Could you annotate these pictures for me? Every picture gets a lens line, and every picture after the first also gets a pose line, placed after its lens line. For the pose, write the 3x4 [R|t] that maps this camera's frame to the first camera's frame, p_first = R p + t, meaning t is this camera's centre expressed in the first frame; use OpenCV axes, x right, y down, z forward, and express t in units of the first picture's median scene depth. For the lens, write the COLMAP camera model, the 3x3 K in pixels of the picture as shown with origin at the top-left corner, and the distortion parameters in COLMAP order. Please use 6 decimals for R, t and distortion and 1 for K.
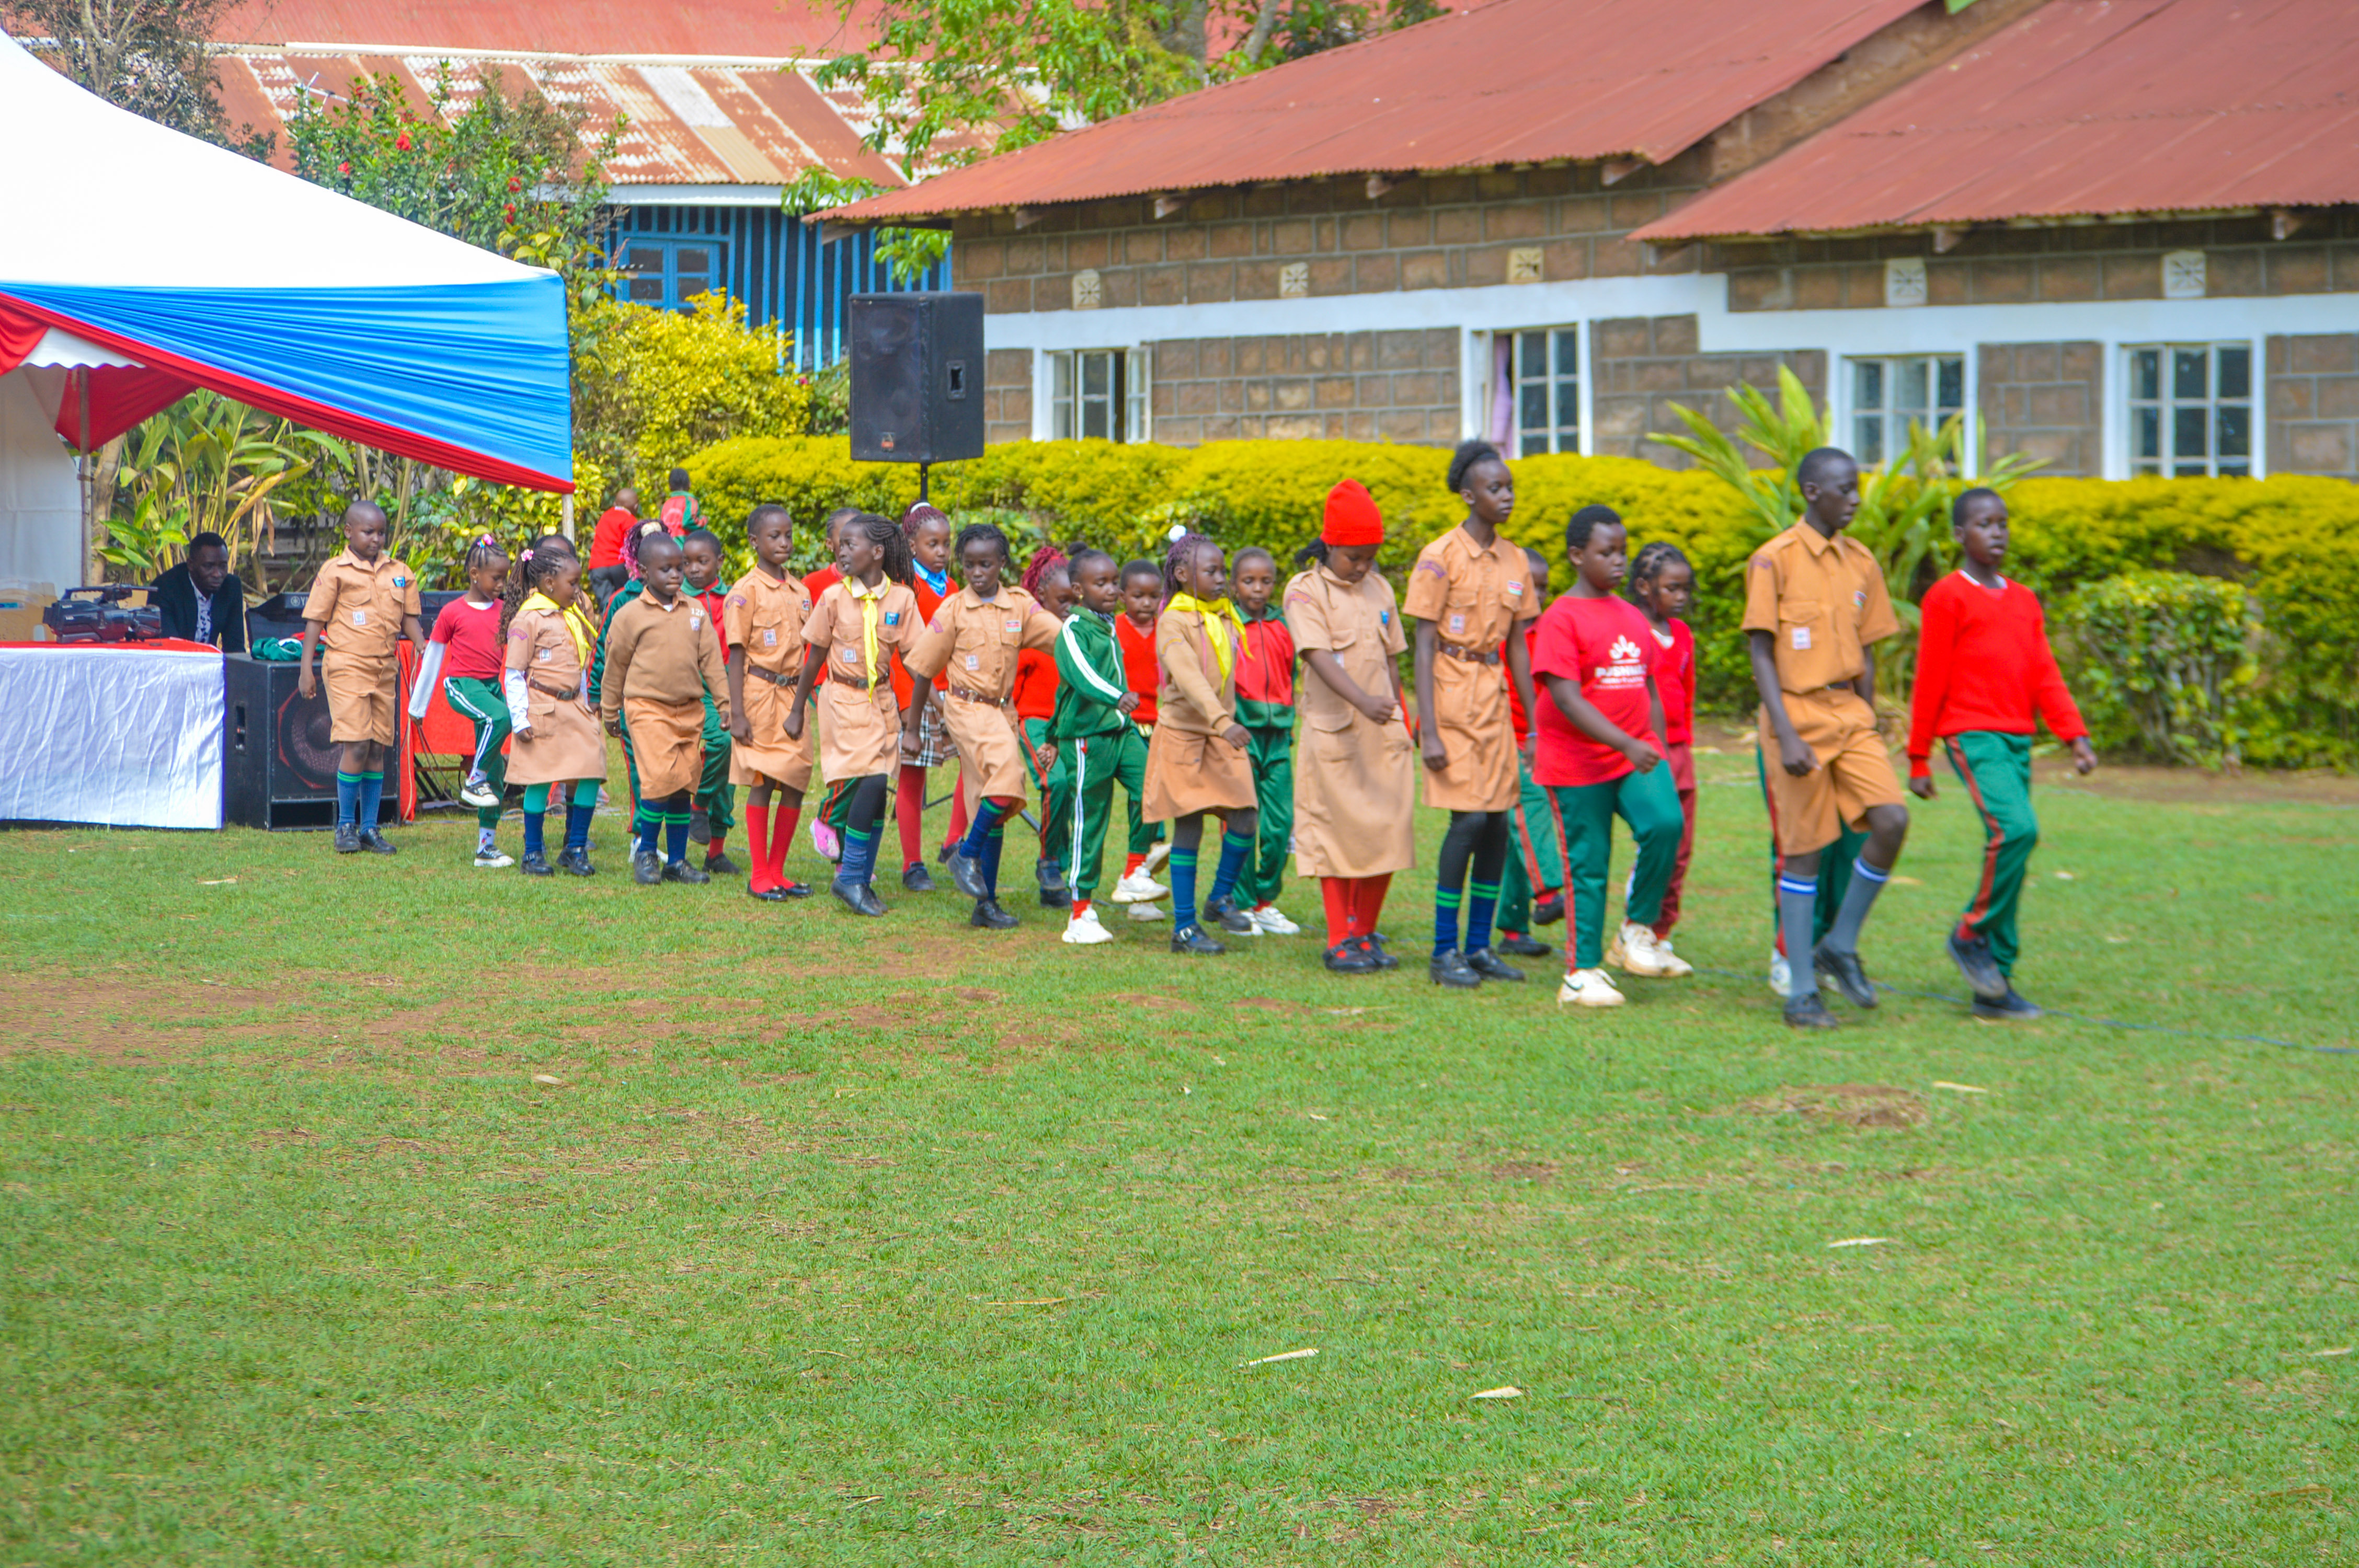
lens RADIAL K [[6092.4, 0, 1185.2], [0, 6092.4, 780.4], [0, 0, 1]] dist [-0.463801, 0.000000]
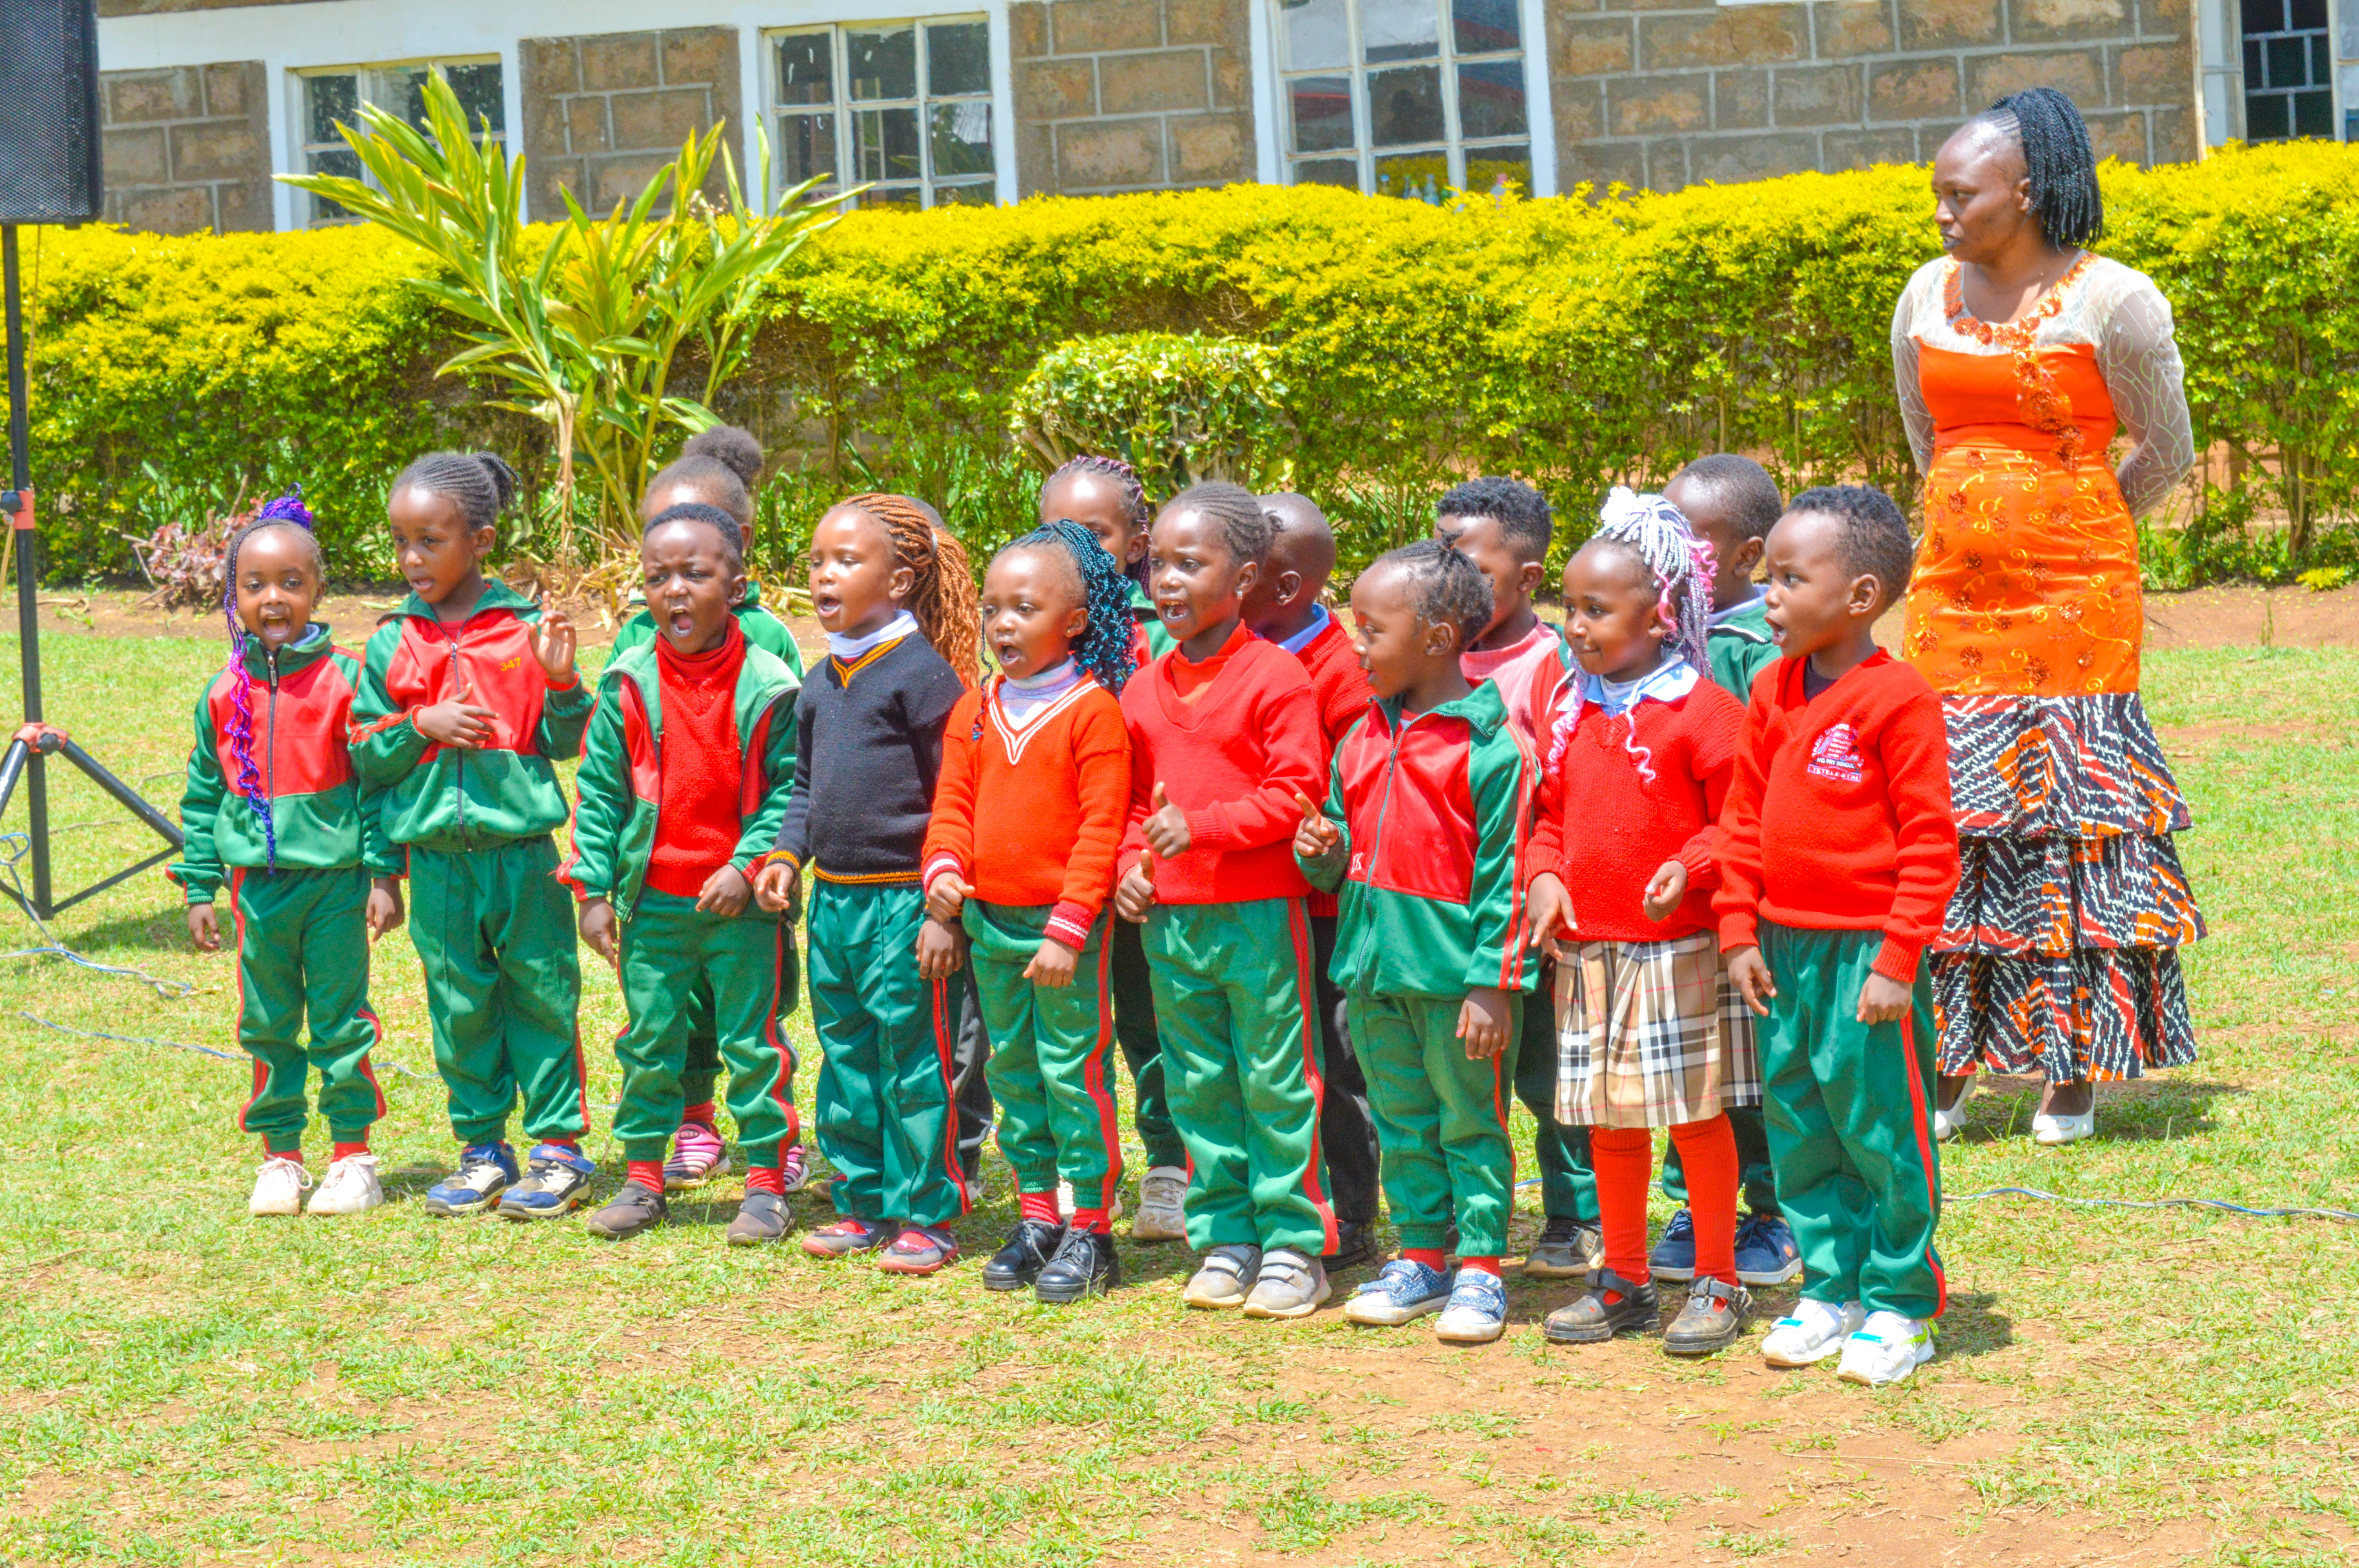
lens RADIAL K [[5462.5, 0, 1197.6], [0, 5462.5, 781.3], [0, 0, 1]] dist [-0.042479, 0.000000]
pose [[0.862036, -0.094383, 0.497982, -0.129959], [0.072546, 0.995369, 0.063072, -0.019183], [-0.501628, -0.018244, 0.864891, 0.386960]]
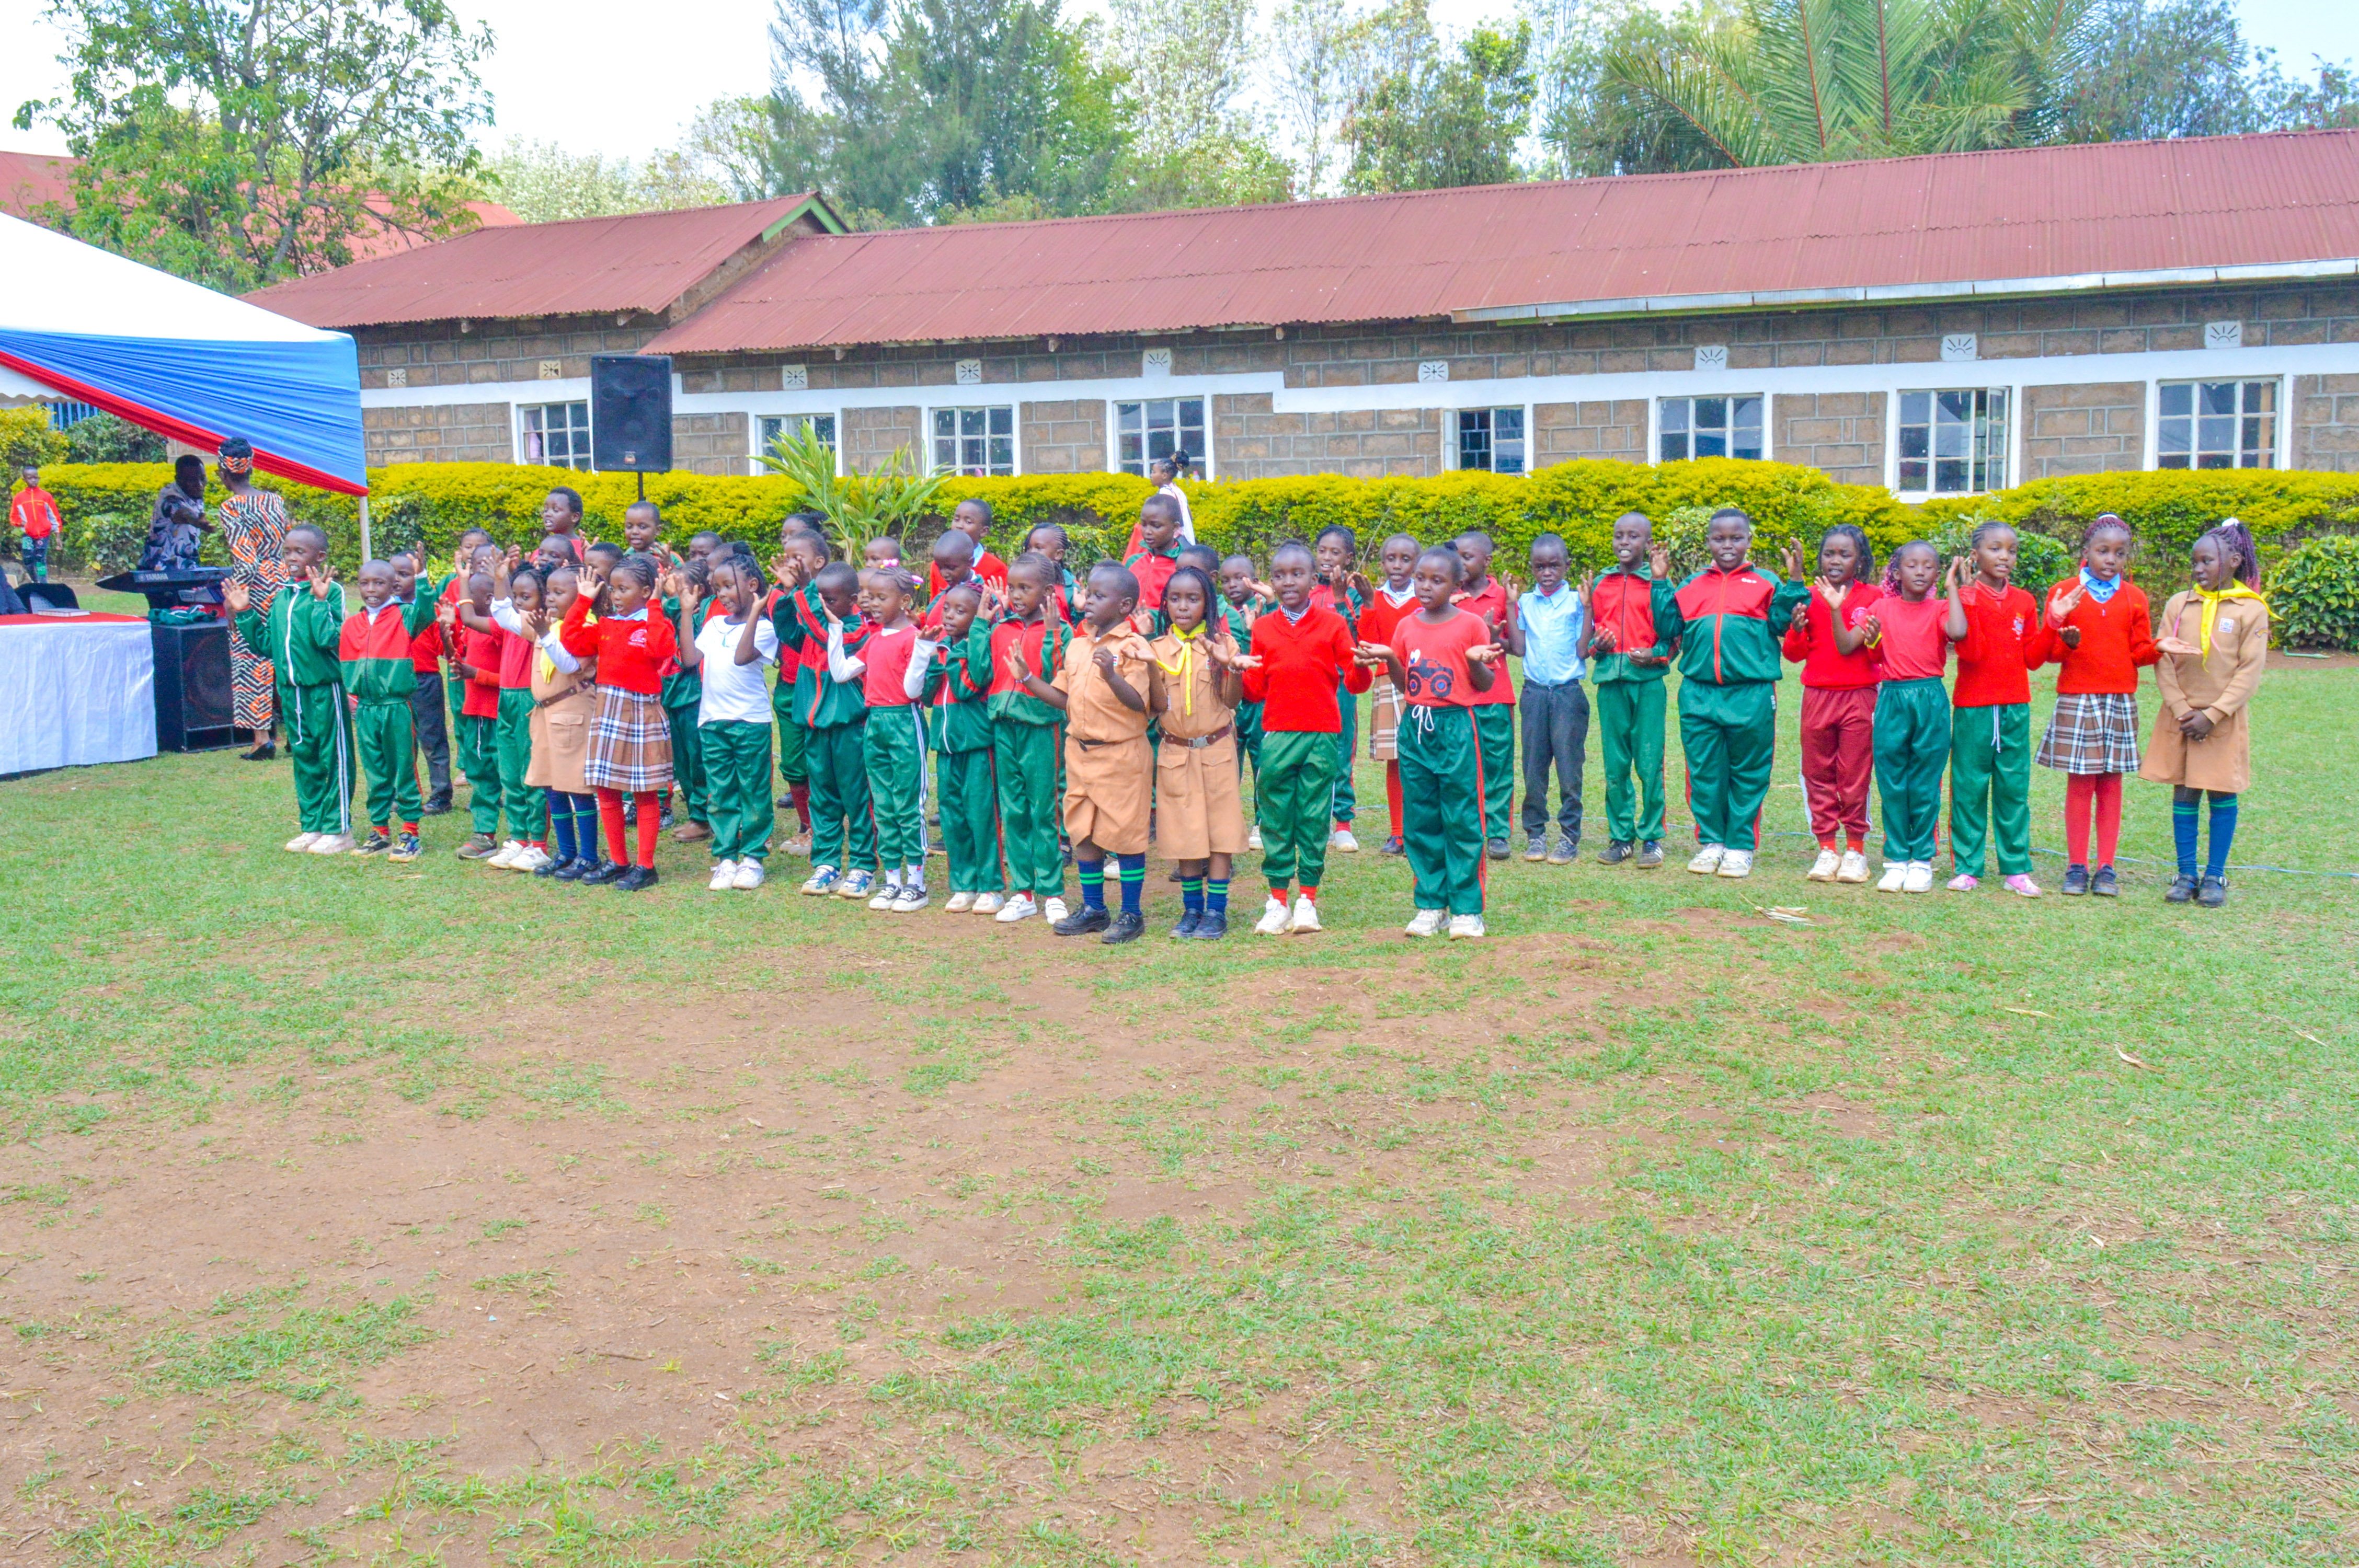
lens RADIAL K [[2189.4, 0, 1197.1], [0, 2189.4, 691.9], [0, 0, 1]] dist [-0.034979, 0.000000]
pose [[0.849821, -0.062543, 0.523348, -0.147425], [0.036886, 0.997557, 0.059319, -0.017726], [-0.525780, -0.031107, 0.850052, 0.322977]]
